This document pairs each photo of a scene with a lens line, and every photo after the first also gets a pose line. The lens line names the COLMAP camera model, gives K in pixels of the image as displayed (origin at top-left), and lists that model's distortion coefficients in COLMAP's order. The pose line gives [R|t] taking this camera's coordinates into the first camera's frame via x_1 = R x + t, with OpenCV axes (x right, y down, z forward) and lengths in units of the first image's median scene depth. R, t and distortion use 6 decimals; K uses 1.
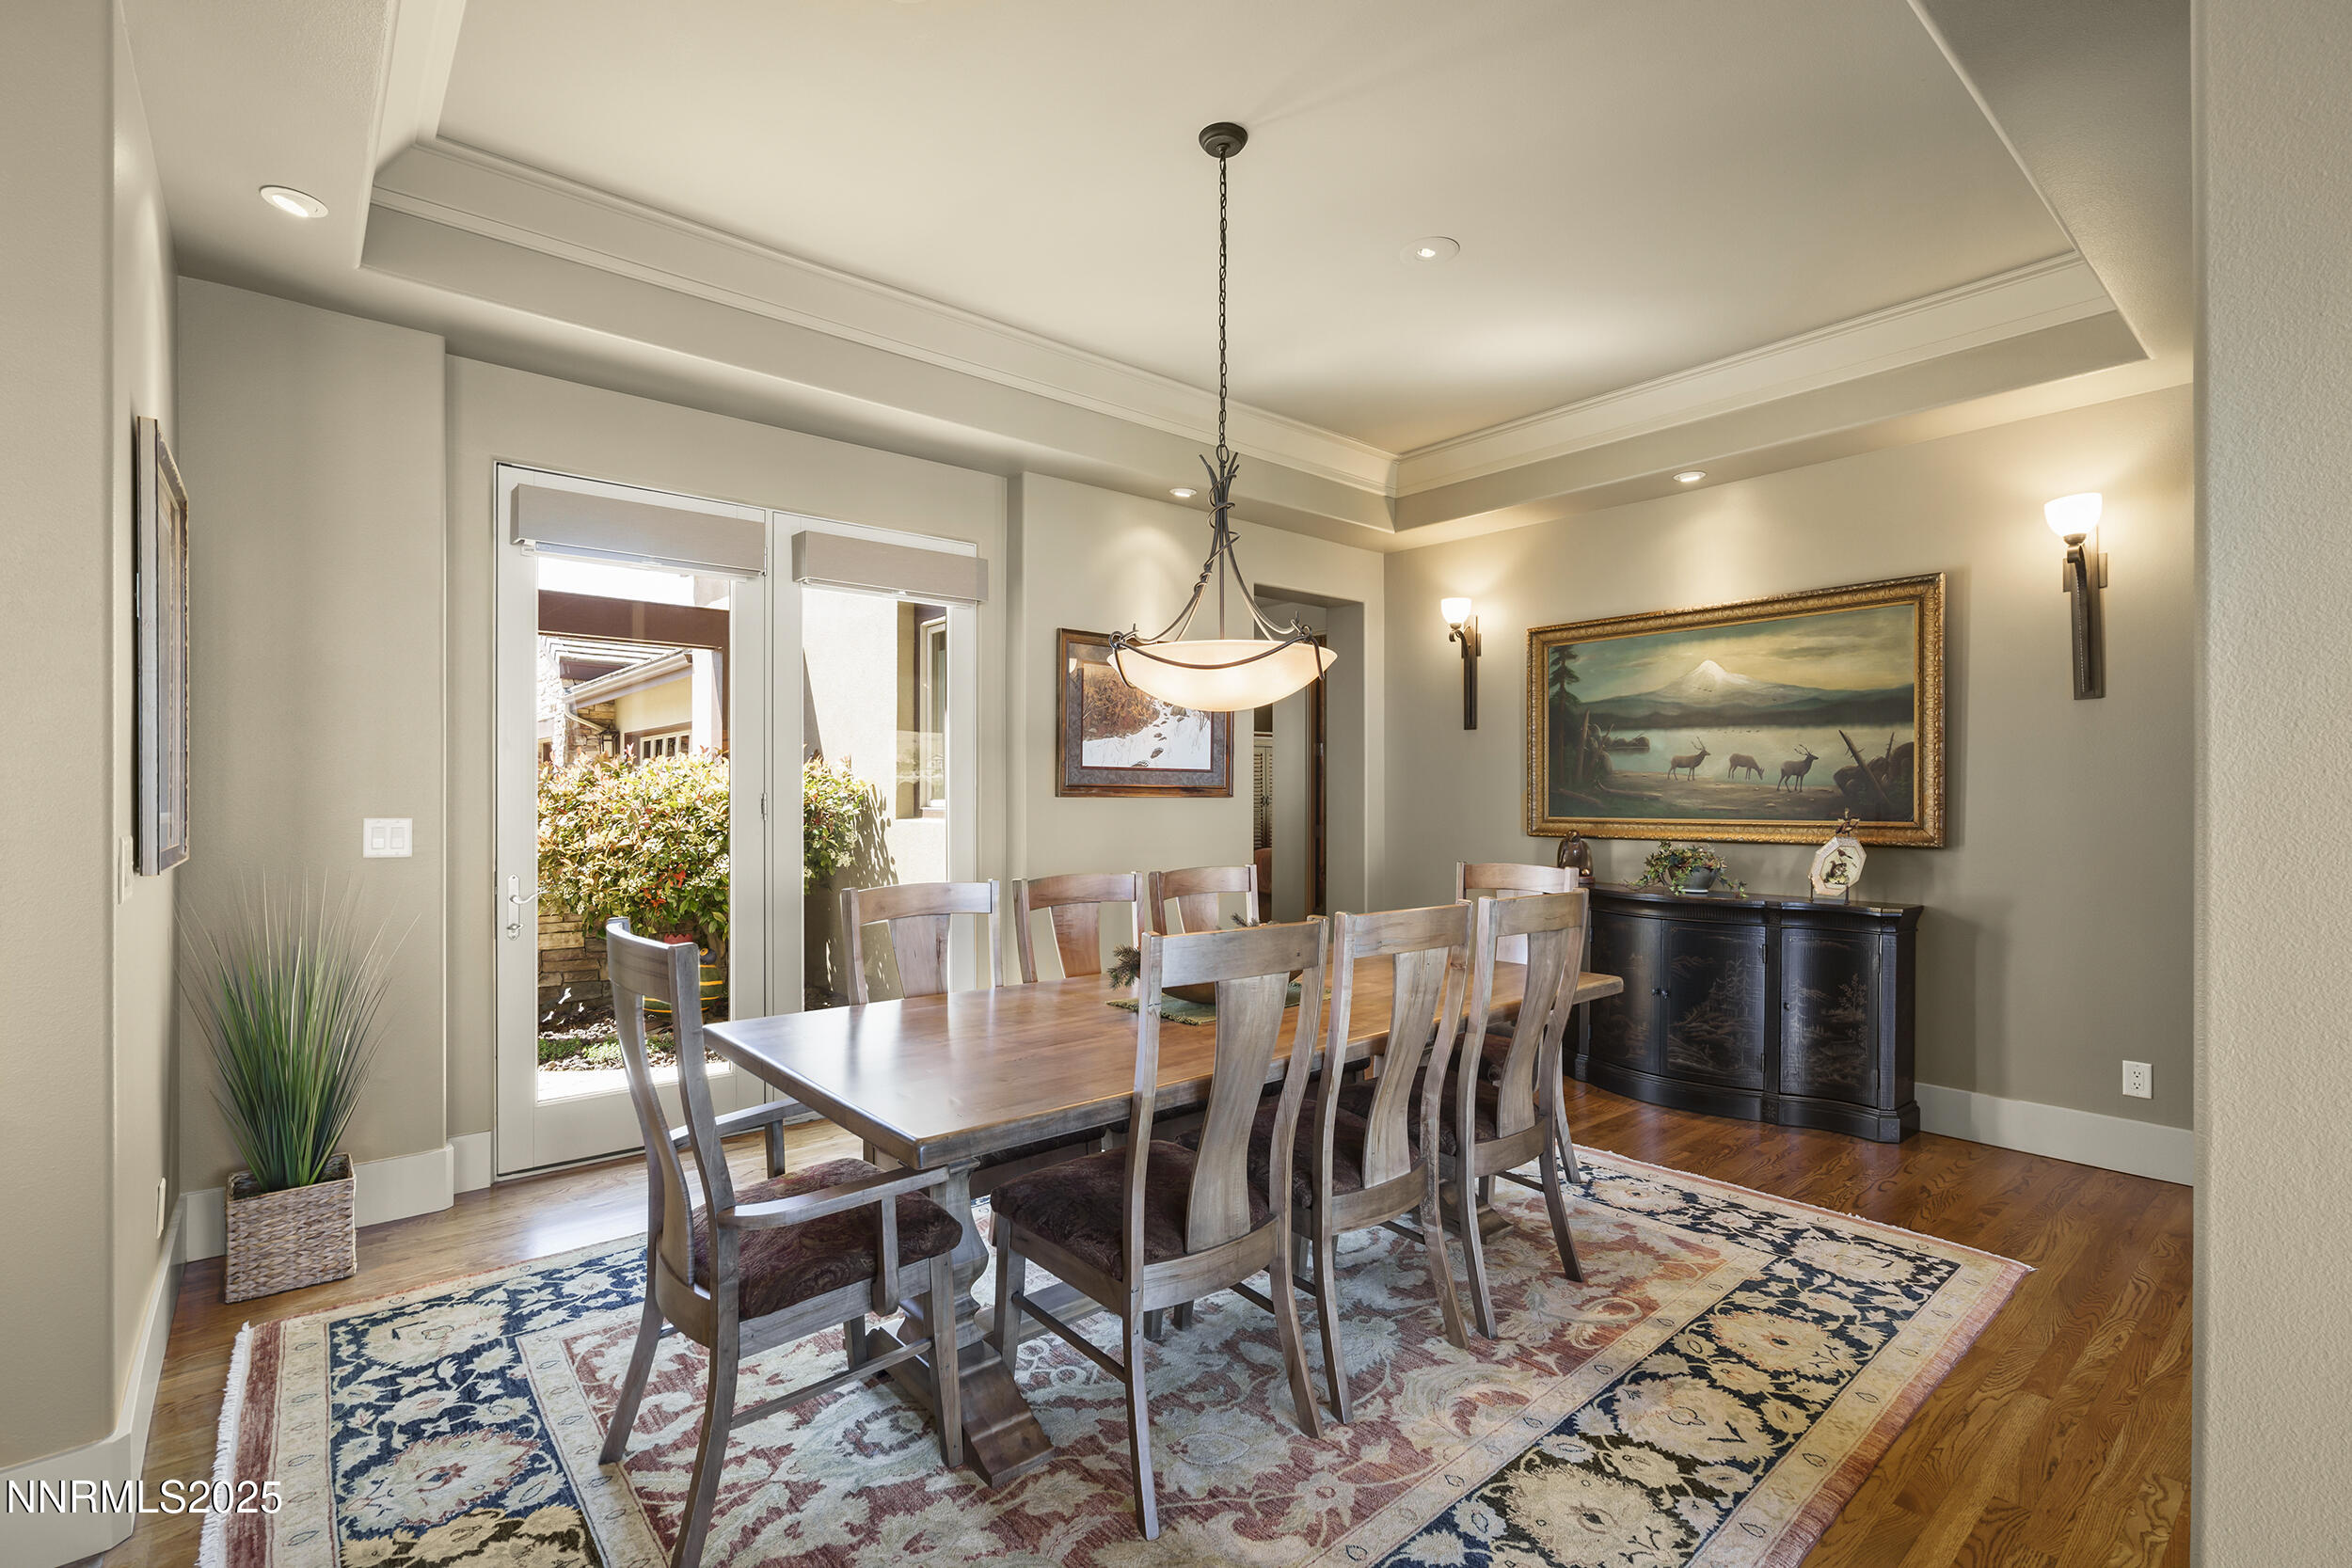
lens RADIAL K [[1060.6, 0, 1176.0], [0, 1060.6, 784.0], [0, 0, 1]] dist [-0.002159, 0.000661]
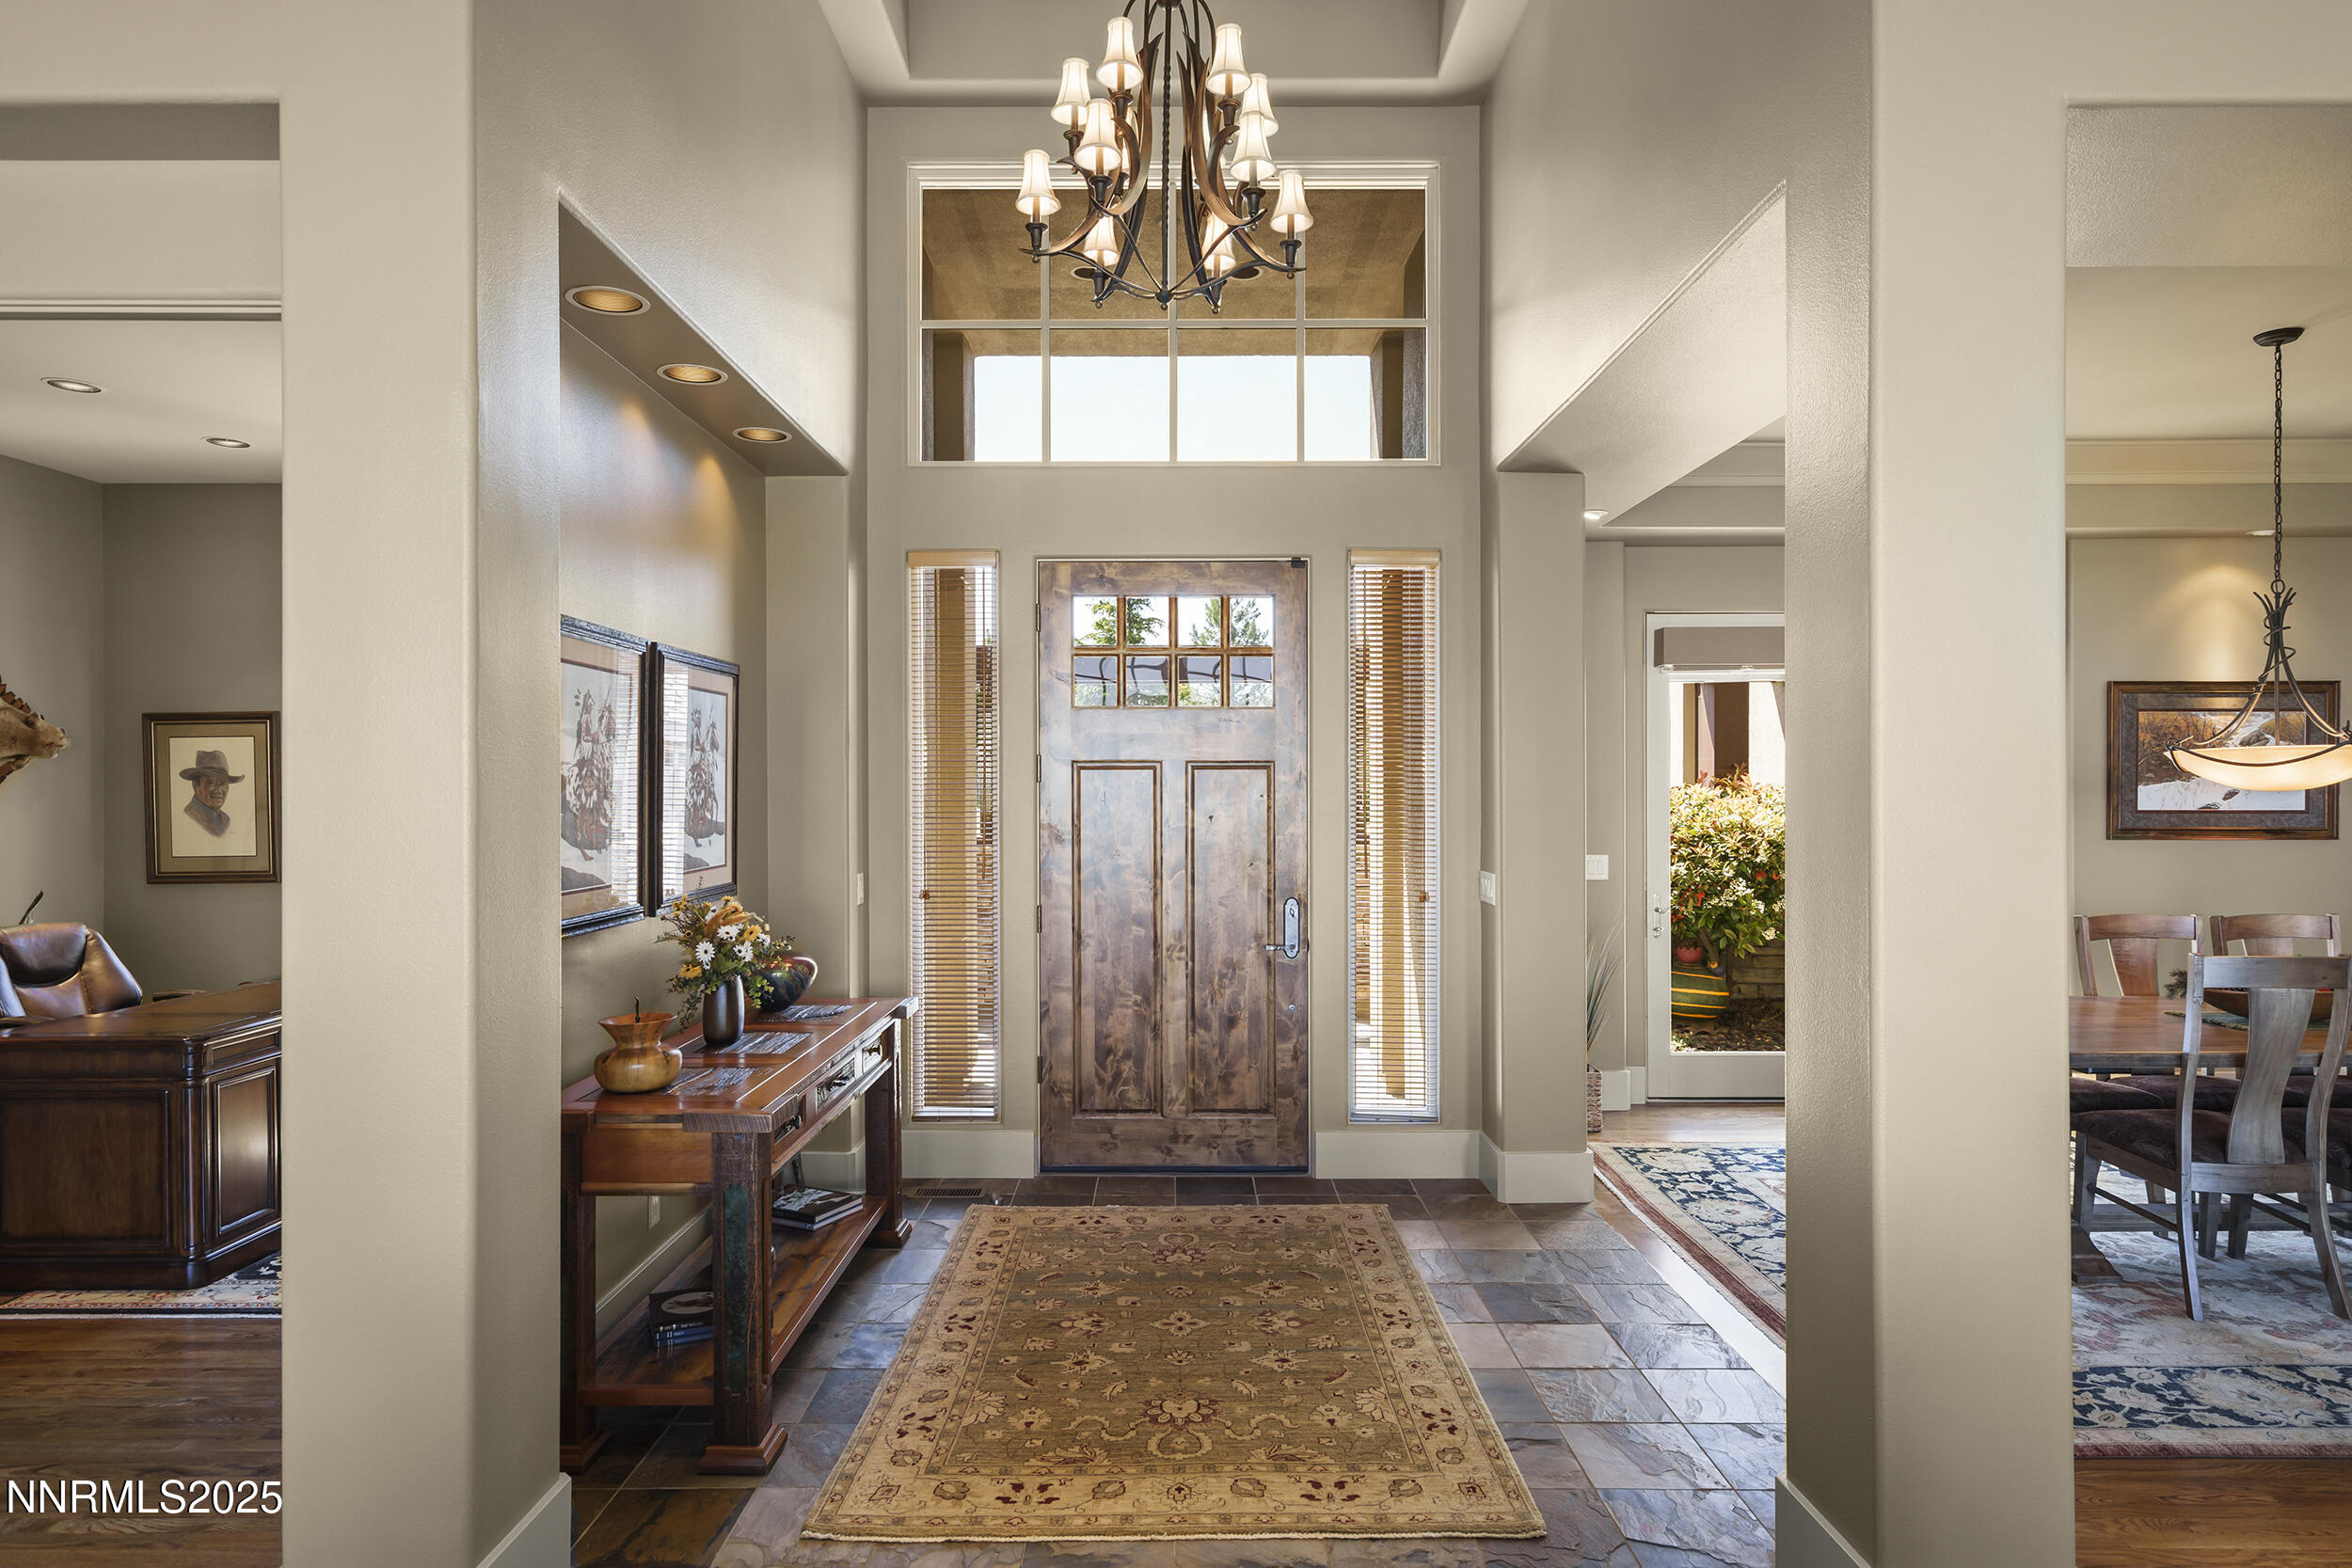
lens RADIAL K [[1344.3, 0, 1173.0], [0, 1344.3, 797.6], [0, 0, 1]] dist [0.007081, 0.000567]
pose [[0.761863, -0.001248, -0.647737, 0.083631], [0.010982, 0.999879, 0.010990, -0.093997], [0.647645, -0.015486, 0.761784, -1.074673]]
